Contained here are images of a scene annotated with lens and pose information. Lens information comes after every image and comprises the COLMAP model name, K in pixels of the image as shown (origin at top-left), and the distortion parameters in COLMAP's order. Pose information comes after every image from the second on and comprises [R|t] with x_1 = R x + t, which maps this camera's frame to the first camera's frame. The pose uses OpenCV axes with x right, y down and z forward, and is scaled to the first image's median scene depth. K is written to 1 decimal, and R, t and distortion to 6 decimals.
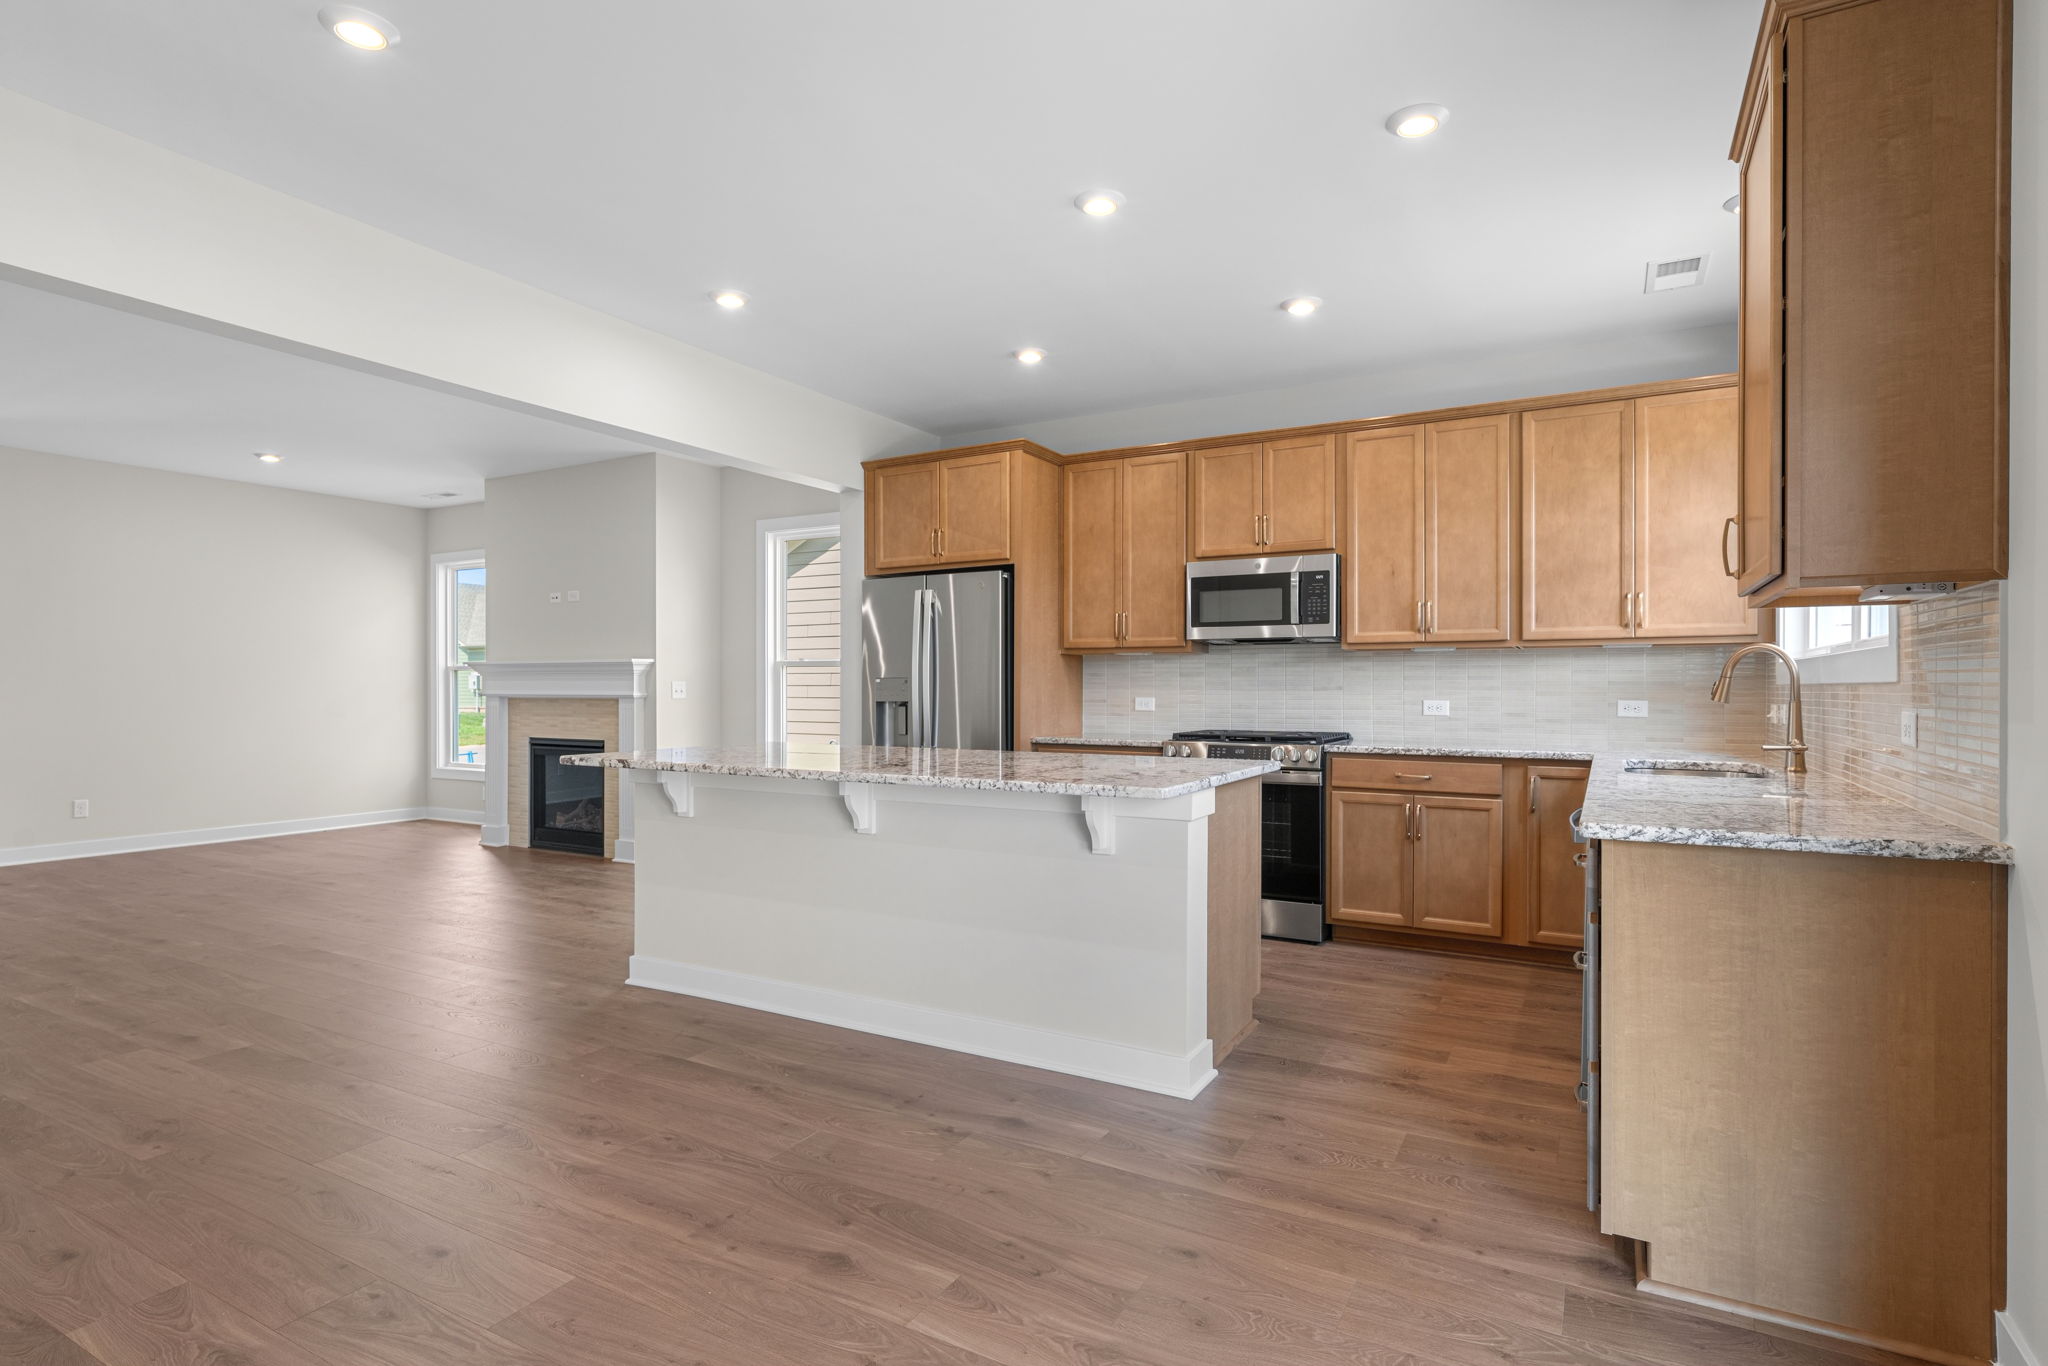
lens RADIAL K [[1033.3, 0, 1030.2], [0, 1033.3, 692.5], [0, 0, 1]] dist [-0.000793, 0.001486]
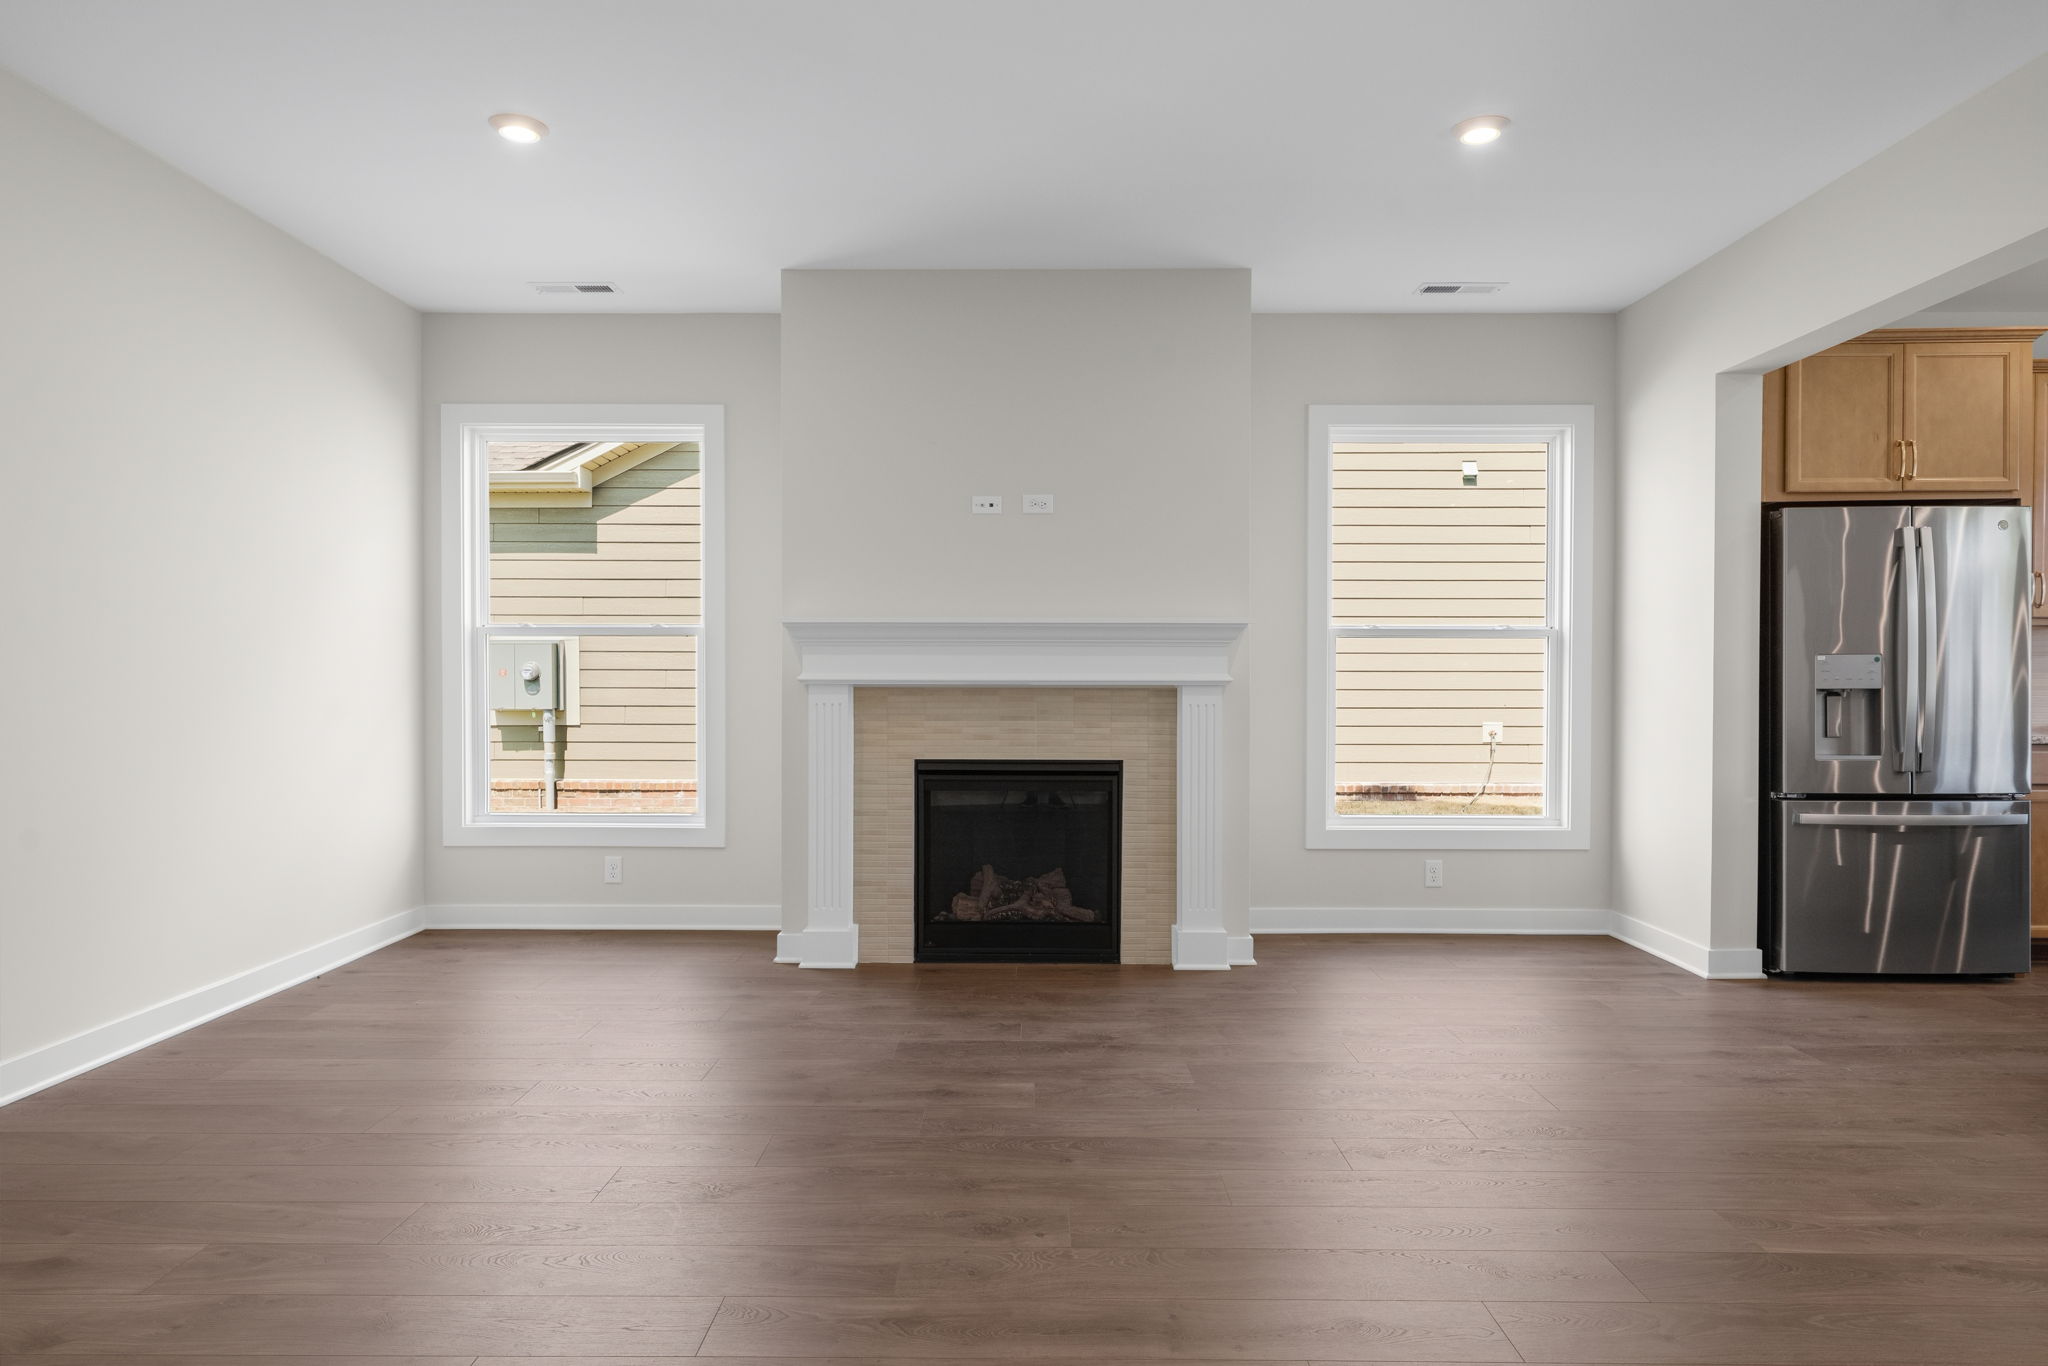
lens RADIAL K [[1177.5, 0, 1022.4], [0, 1177.5, 691.3], [0, 0, 1]] dist [-0.004785, 0.004658]
pose [[0.877556, -0.004483, 0.479454, -1.049050], [0.001034, 0.999972, 0.007457, 0.004487], [-0.479474, -0.006049, 0.877535, 0.619497]]
